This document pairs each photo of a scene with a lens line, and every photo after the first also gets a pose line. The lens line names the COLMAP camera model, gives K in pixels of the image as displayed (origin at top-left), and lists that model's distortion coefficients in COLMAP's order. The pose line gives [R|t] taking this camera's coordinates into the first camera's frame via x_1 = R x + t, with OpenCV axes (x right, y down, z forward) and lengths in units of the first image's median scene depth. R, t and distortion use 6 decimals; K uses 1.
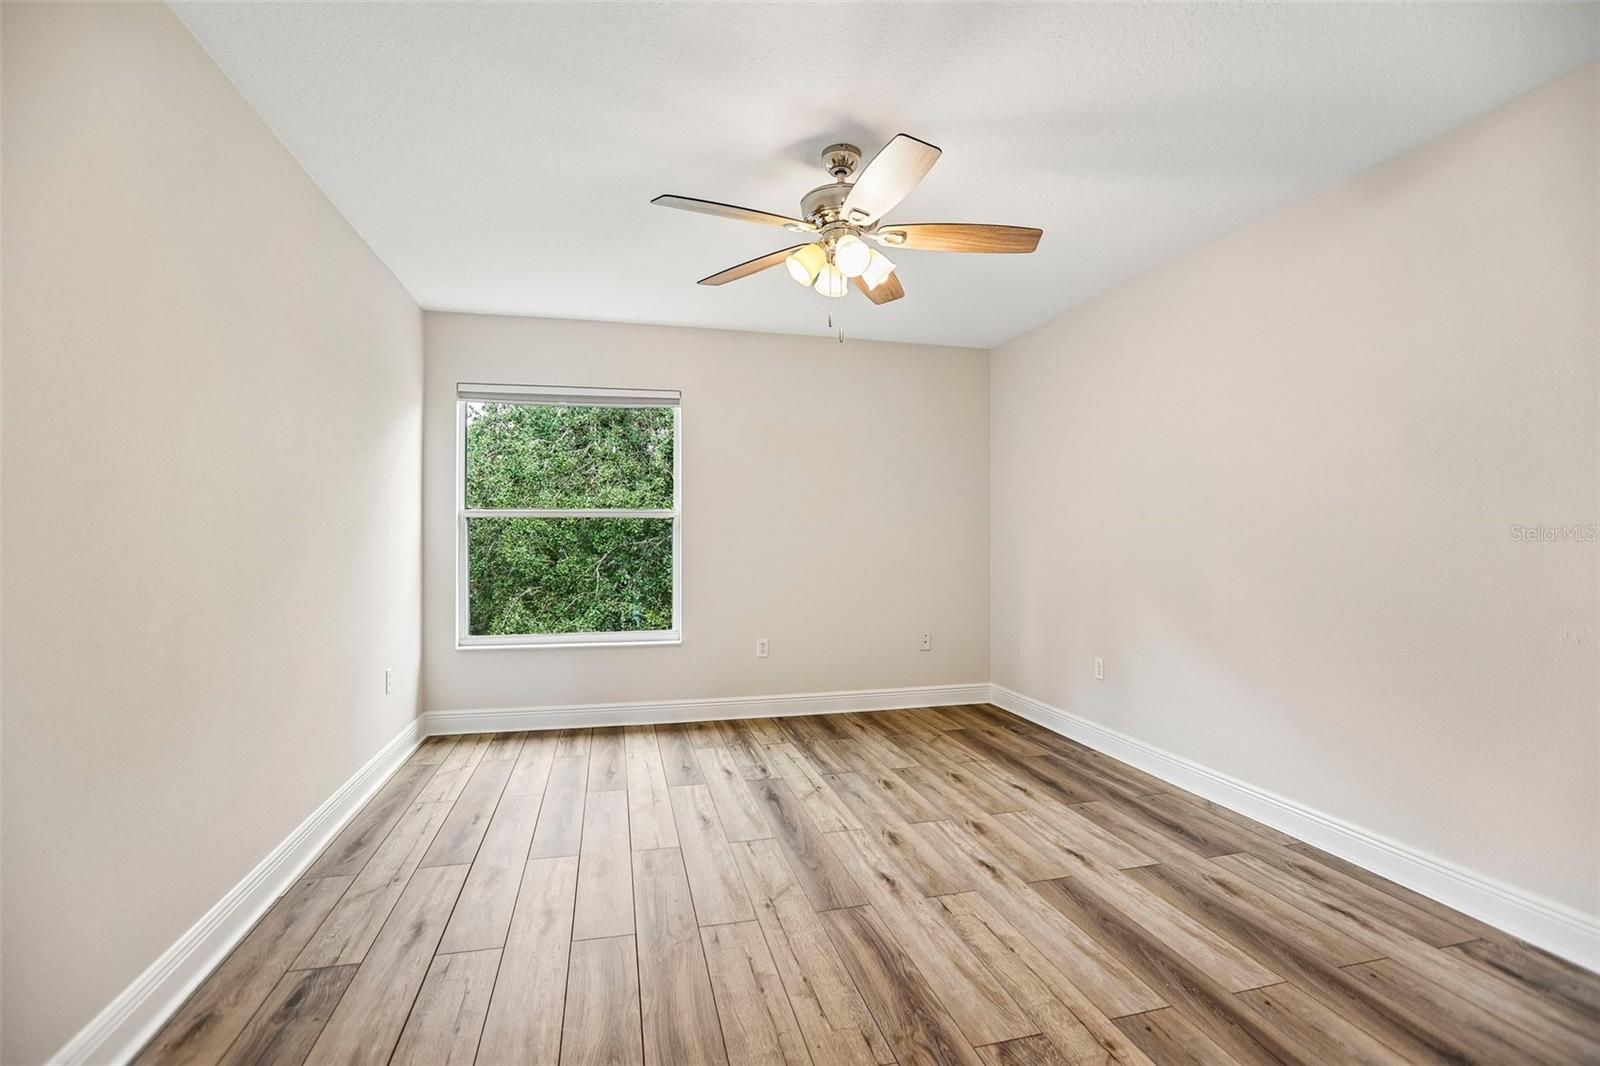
lens RADIAL K [[726.8, 0, 800.0], [0, 726.8, 533.0], [0, 0, 1]] dist [-0.058295, 0.021031]
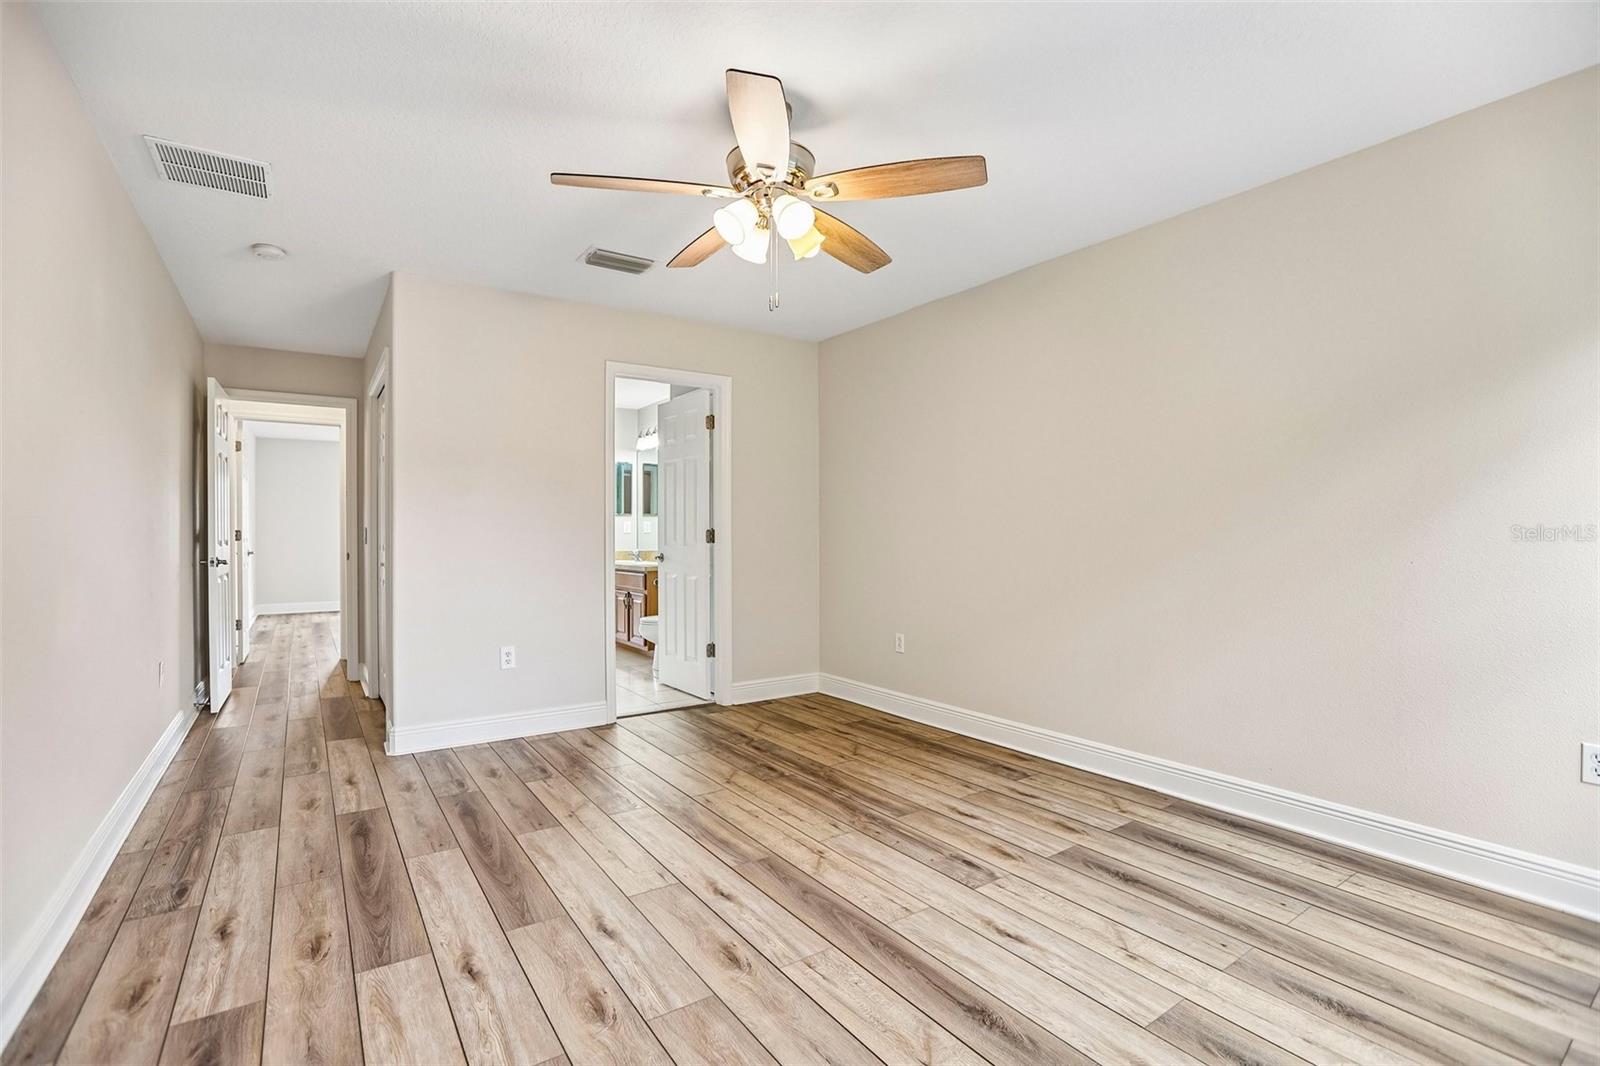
lens RADIAL K [[726.8, 0, 800.0], [0, 726.8, 533.0], [0, 0, 1]] dist [-0.058295, 0.021031]
pose [[-0.937245, 0.000409, -0.348671, 0.287350], [0.001110, 0.999998, -0.001811, 0.019335], [0.348669, -0.002084, -0.937244, 1.560136]]
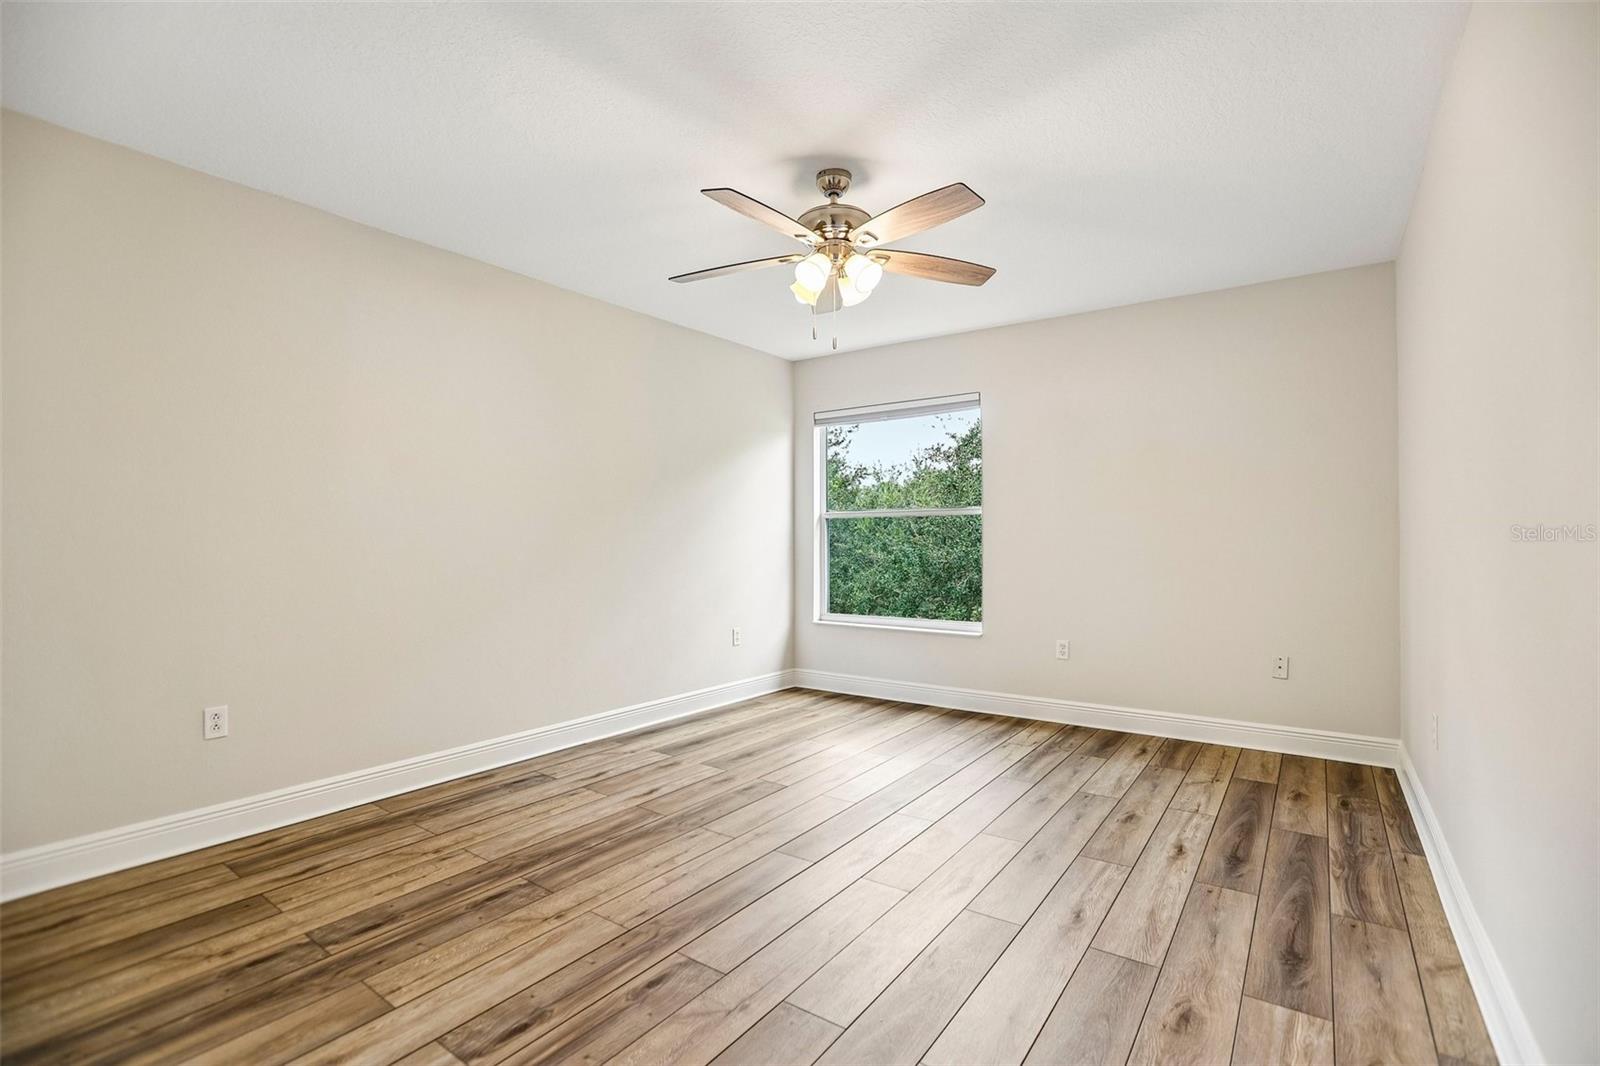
lens RADIAL K [[726.8, 0, 800.0], [0, 726.8, 533.0], [0, 0, 1]] dist [-0.058295, 0.021031]
pose [[0.639641, -0.009142, -0.768619, 0.713786], [0.004625, 0.999957, -0.008045, 0.019450], [0.768660, 0.001592, 0.639656, 0.215724]]
